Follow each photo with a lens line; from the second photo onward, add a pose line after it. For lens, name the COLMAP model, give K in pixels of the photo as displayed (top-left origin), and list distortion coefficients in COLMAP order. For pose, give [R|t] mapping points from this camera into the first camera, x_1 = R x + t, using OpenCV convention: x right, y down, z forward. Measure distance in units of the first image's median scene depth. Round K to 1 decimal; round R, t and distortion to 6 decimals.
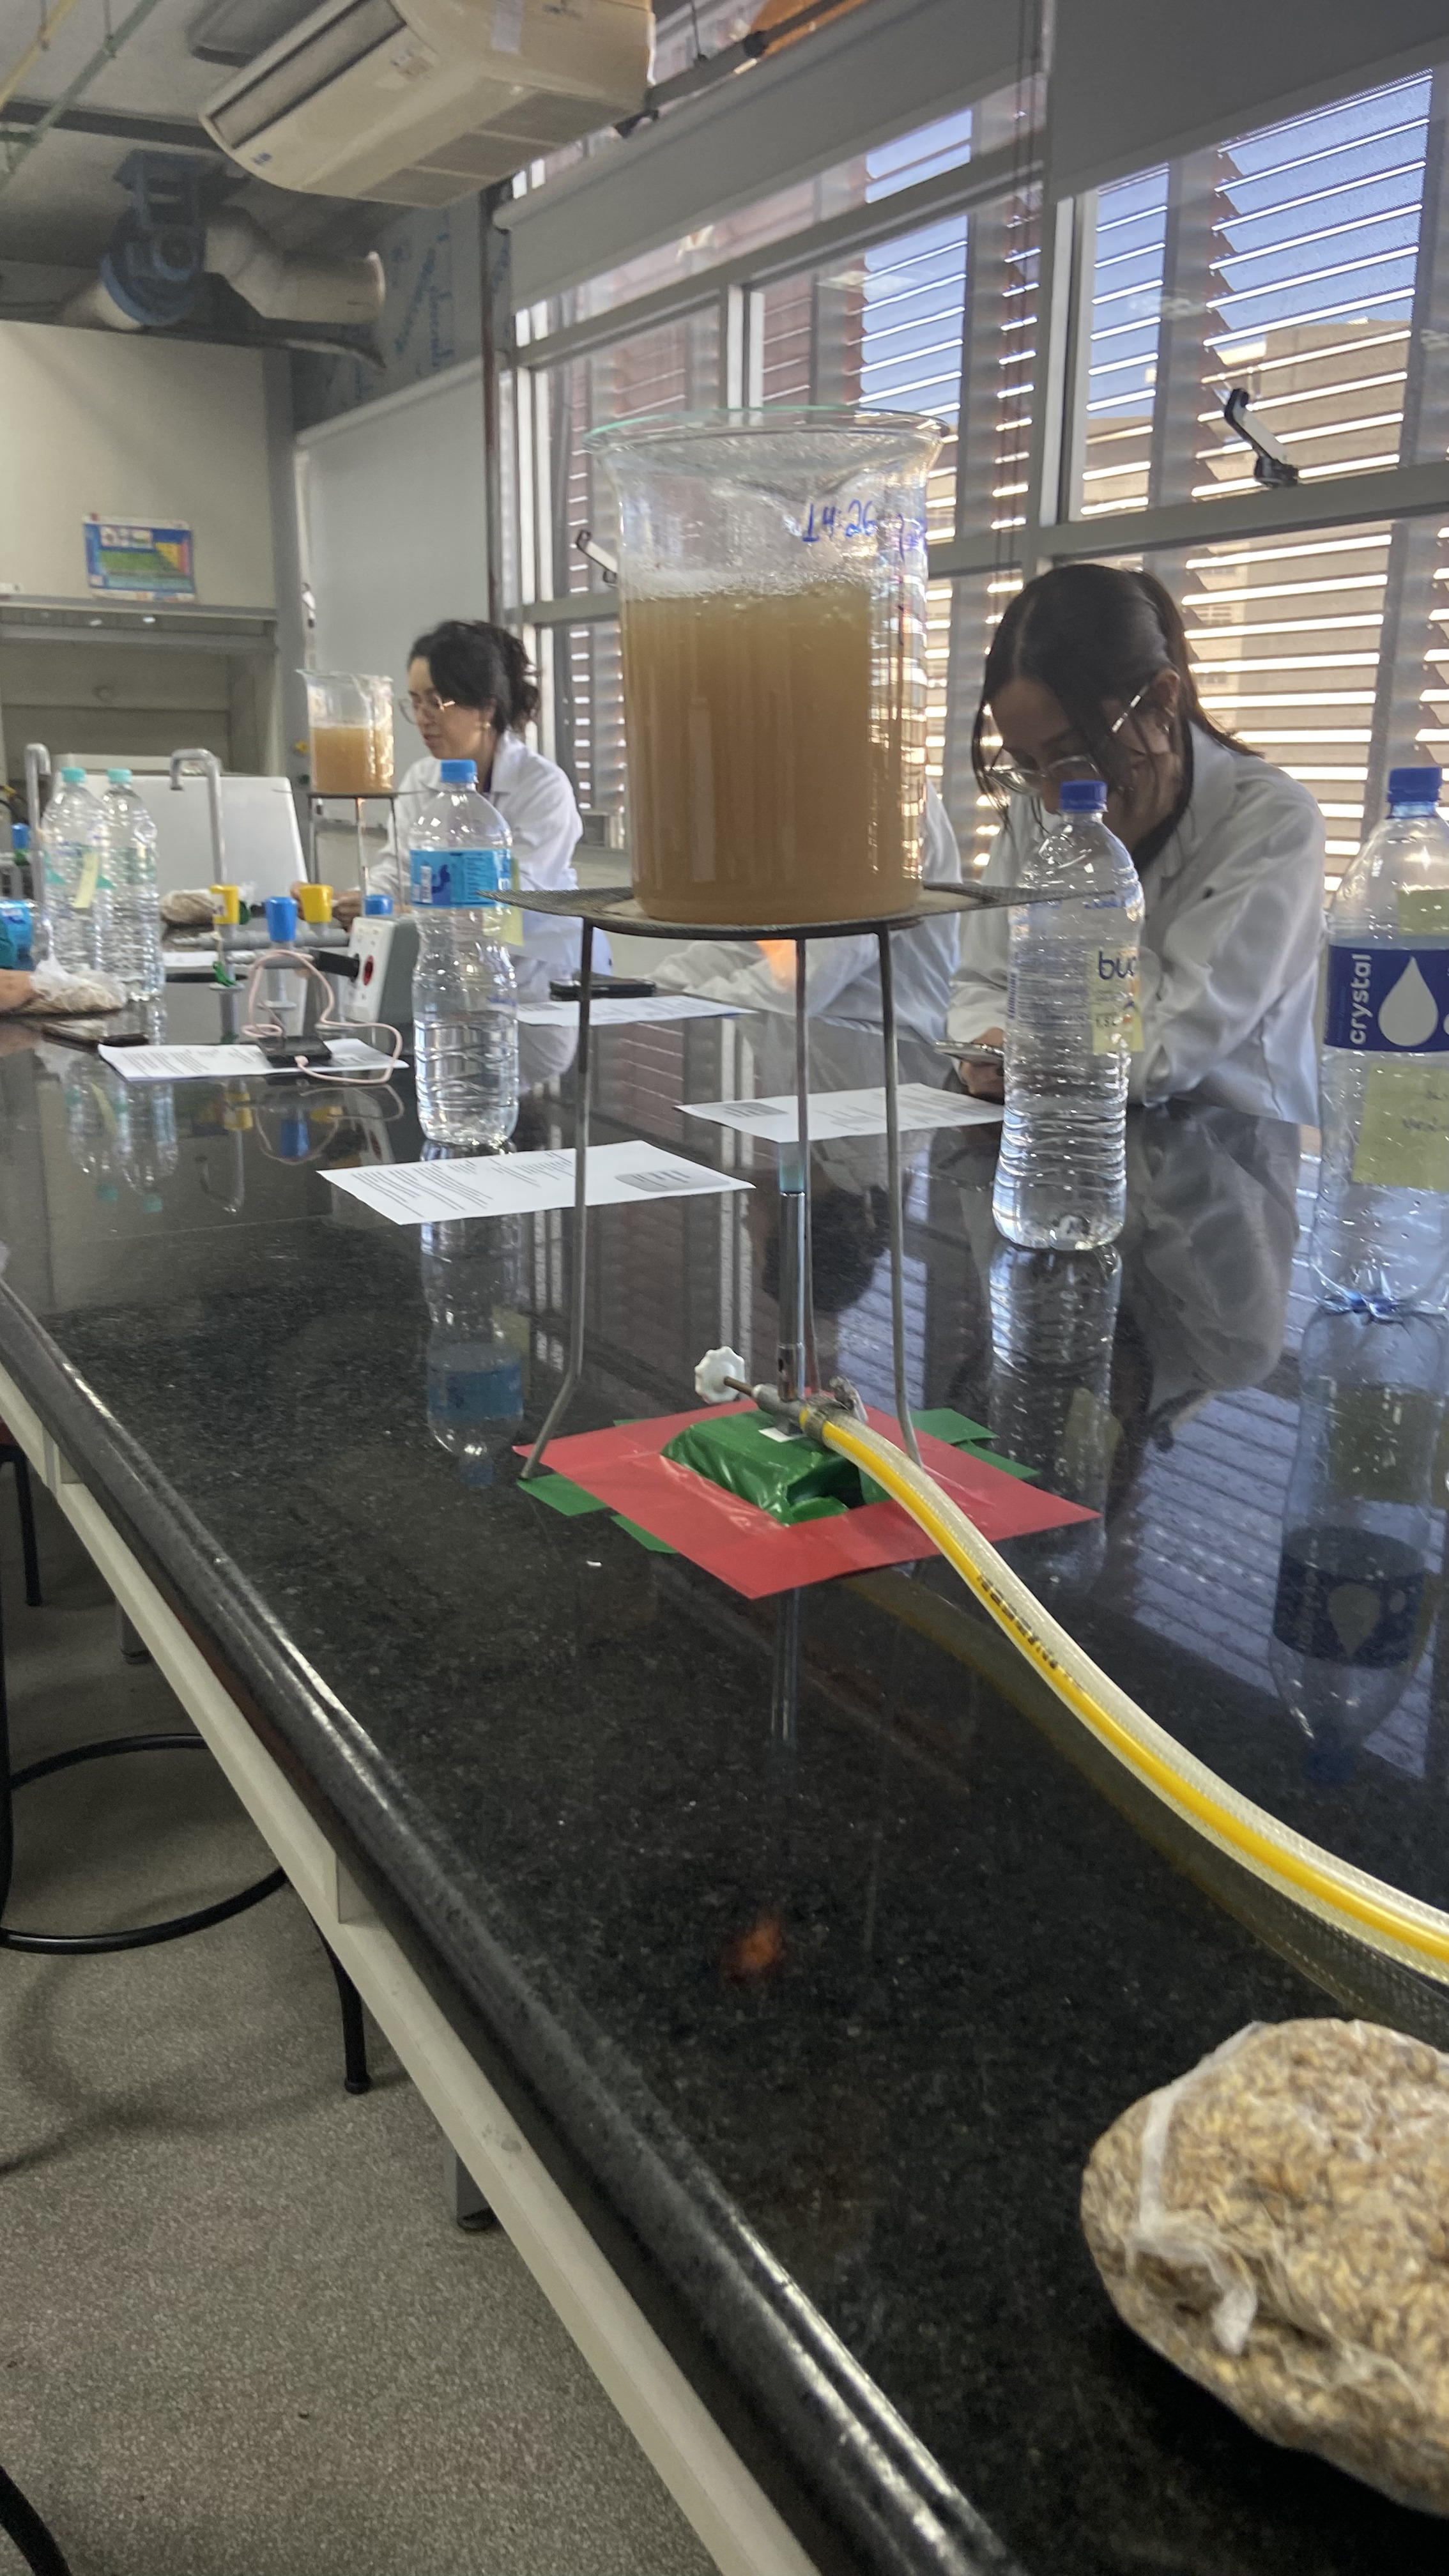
lens RADIAL K [[1931.0, 0, 724.5], [0, 1931.0, 1288.0], [0, 0, 1]] dist [-0.007852, -0.006648]
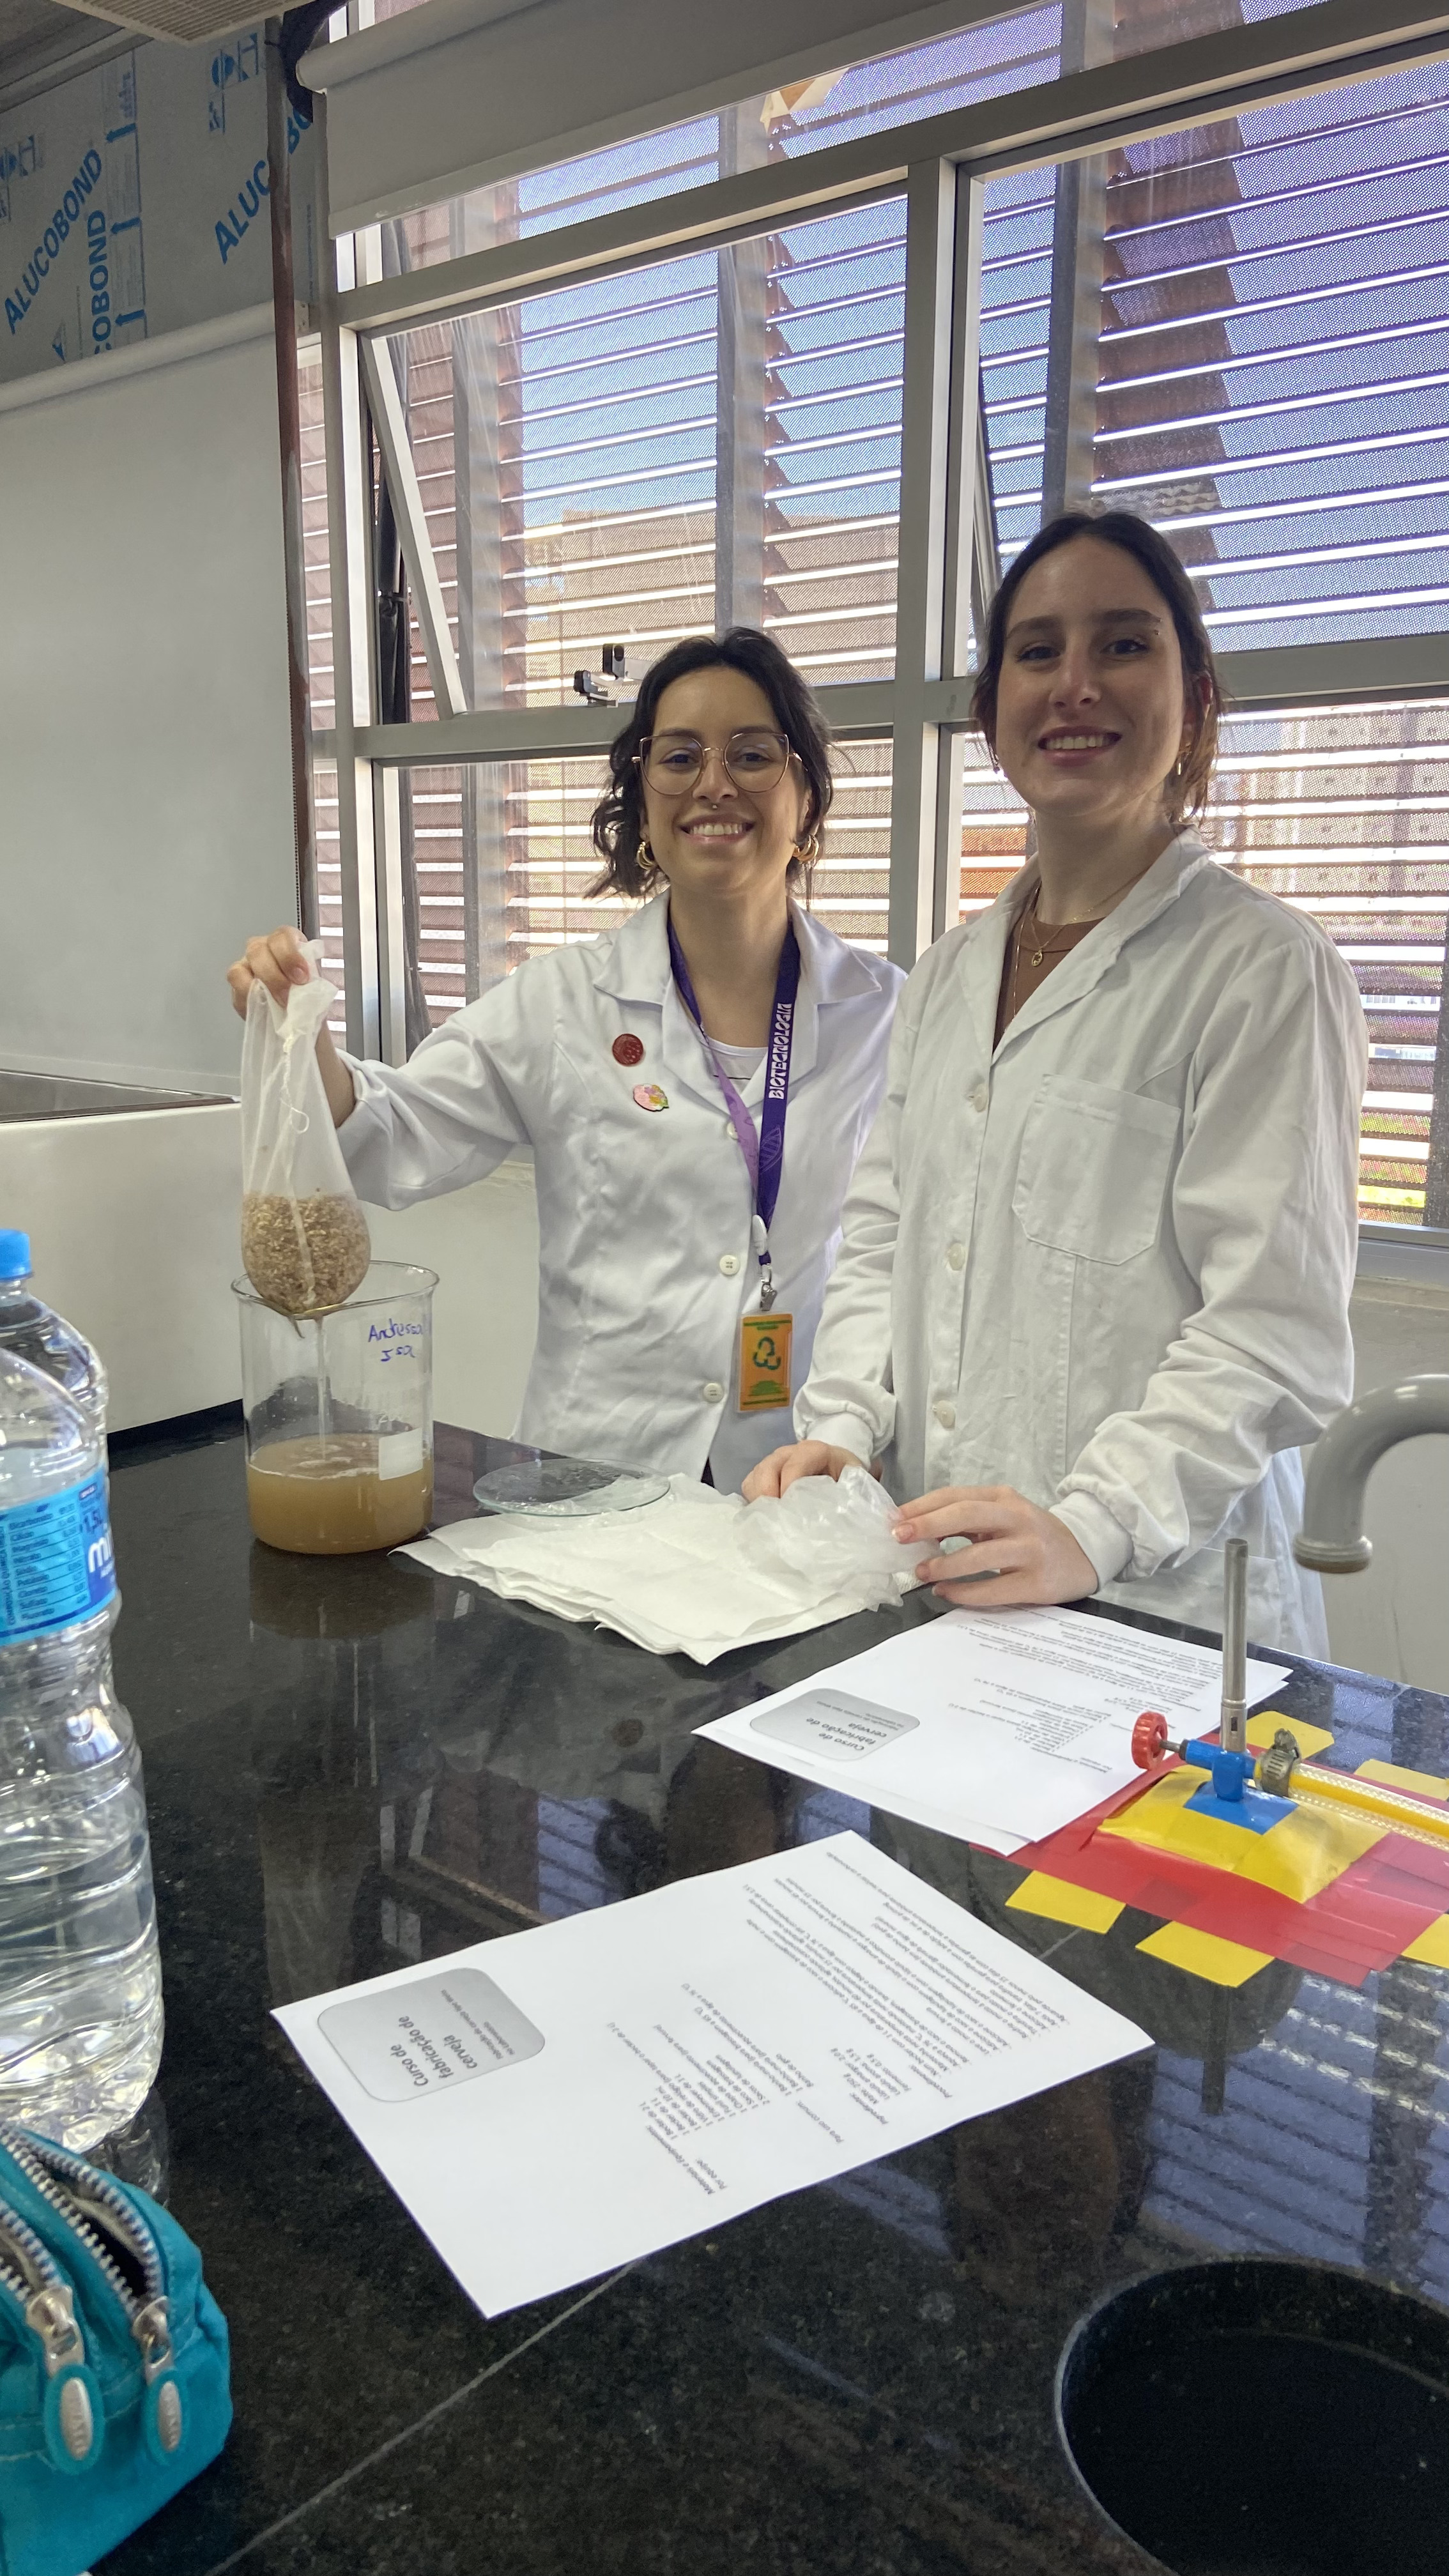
lens RADIAL K [[1931.0, 0, 724.5], [0, 1931.0, 1288.0], [0, 0, 1]] dist [-0.007852, -0.006648]
pose [[0.938793, -0.062960, 0.338679, -0.214003], [0.087816, 0.994414, -0.058560, -0.138393], [-0.333100, 0.084717, 0.939078, 0.428262]]
